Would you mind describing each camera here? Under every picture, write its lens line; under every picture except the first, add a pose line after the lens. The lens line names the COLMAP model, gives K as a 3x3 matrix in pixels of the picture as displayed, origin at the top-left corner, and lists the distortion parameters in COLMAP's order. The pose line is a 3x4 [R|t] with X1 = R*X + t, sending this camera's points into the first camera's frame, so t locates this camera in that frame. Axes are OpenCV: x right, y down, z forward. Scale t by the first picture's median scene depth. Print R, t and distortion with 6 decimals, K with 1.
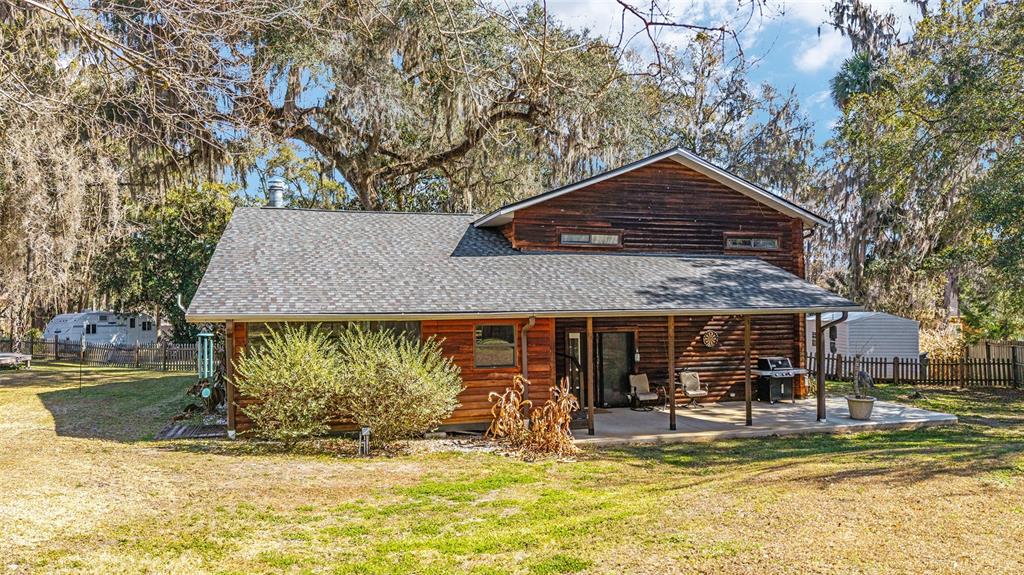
lens RADIAL K [[715.8, 0, 509.5], [0, 715.8, 290.9], [0, 0, 1]] dist [0.038360, 0.001044]
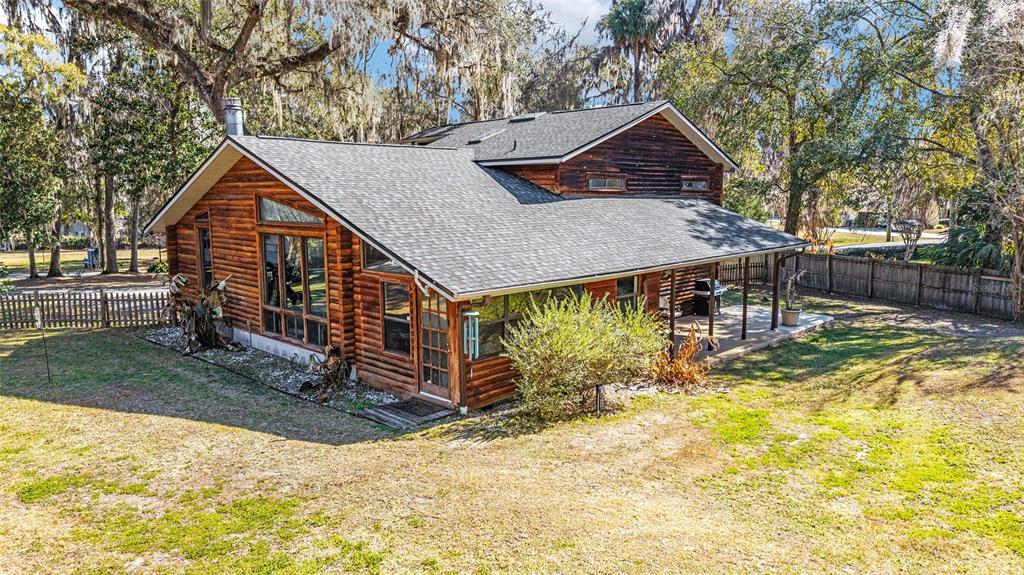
lens RADIAL K [[715.8, 0, 510.3], [0, 715.8, 285.8], [0, 0, 1]] dist [0.038360, 0.001044]
pose [[0.864670, -0.067827, 0.497741, -0.551149], [0.000354, 0.990925, 0.134419, -0.064076], [-0.502341, -0.116052, 0.856846, 0.126942]]
